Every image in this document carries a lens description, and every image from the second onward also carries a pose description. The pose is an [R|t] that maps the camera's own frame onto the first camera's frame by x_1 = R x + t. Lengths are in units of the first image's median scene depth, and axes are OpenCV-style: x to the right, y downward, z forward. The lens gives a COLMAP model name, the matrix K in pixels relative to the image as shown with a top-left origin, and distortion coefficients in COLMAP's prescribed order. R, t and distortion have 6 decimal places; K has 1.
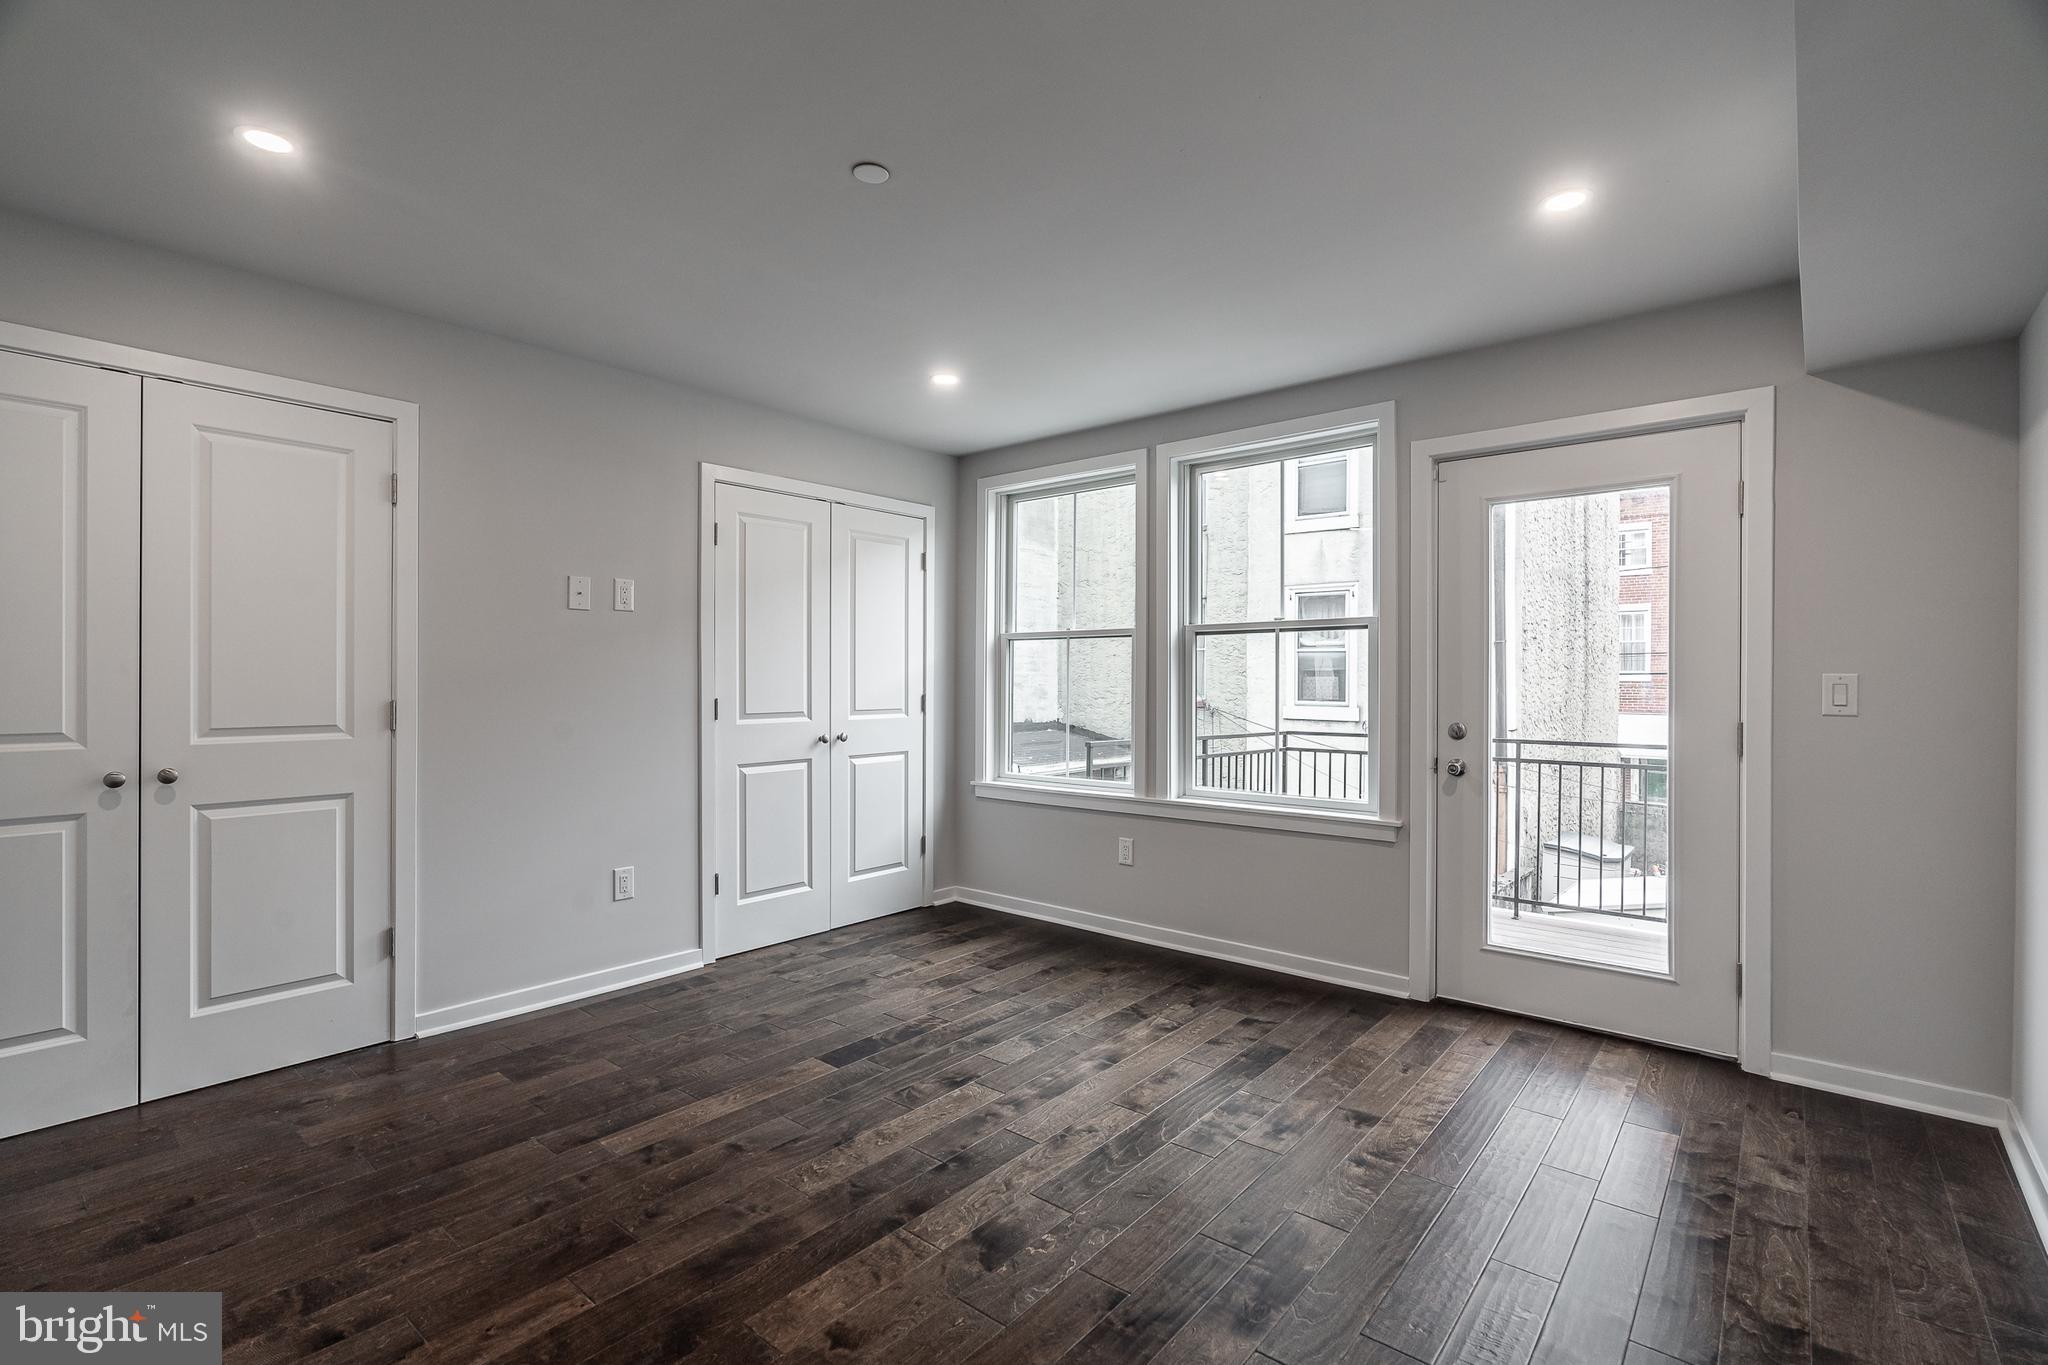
lens RADIAL K [[940.8, 0, 1022.1], [0, 940.8, 659.3], [0, 0, 1]] dist [-0.002956, 0.000335]
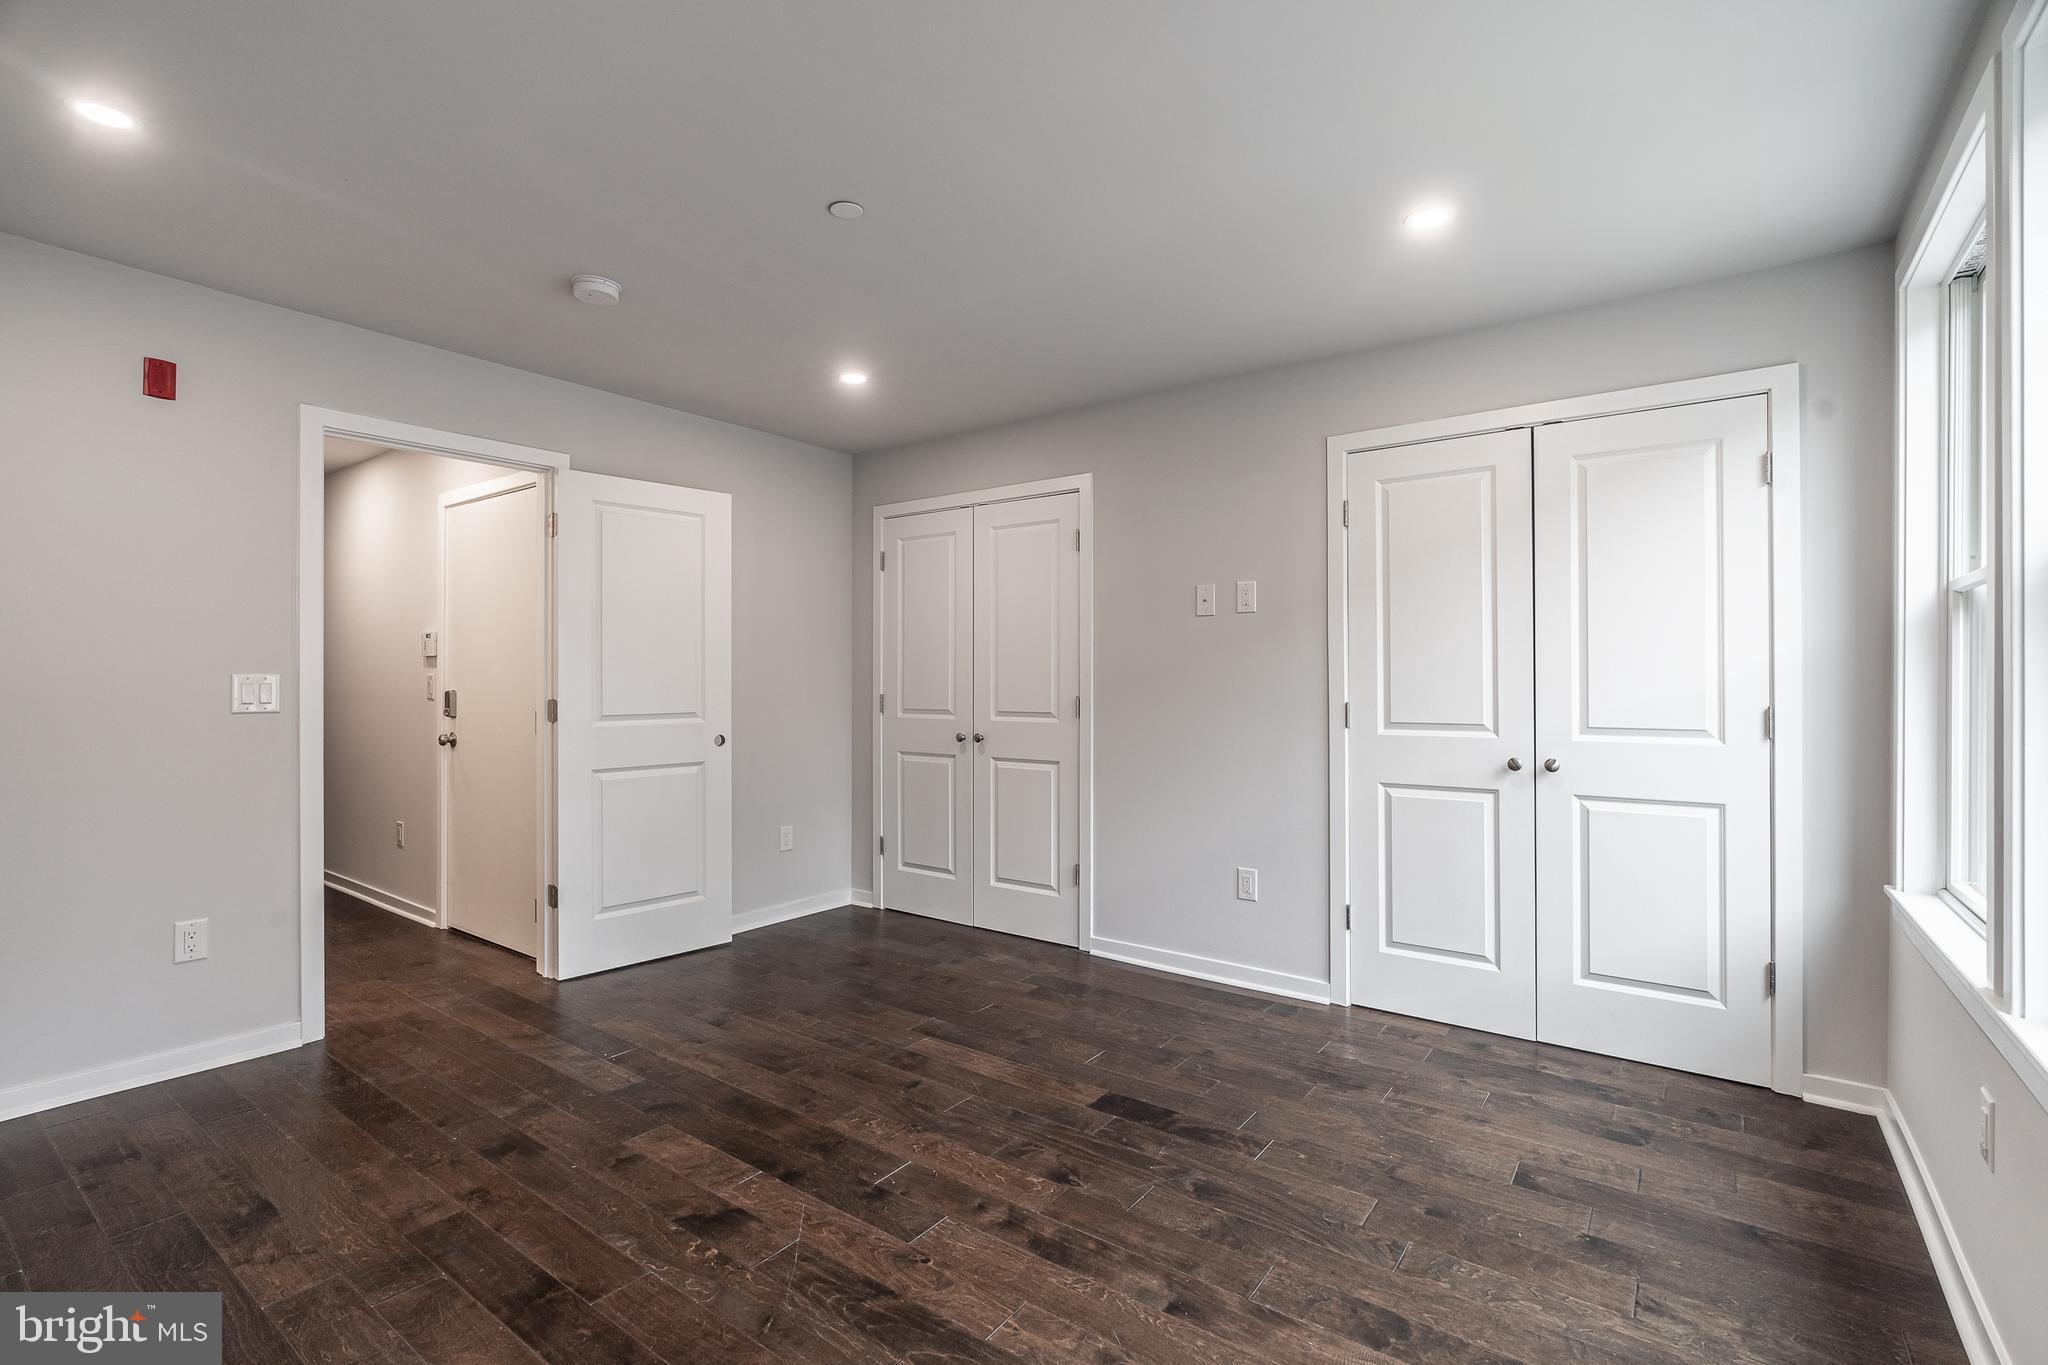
lens RADIAL K [[940.8, 0, 1022.1], [0, 940.8, 659.3], [0, 0, 1]] dist [-0.002956, 0.000335]
pose [[0.054758, -0.027319, -0.998126, 0.656033], [0.018438, 0.999483, -0.026344, 0.023903], [0.998329, -0.016961, 0.055233, 0.816195]]
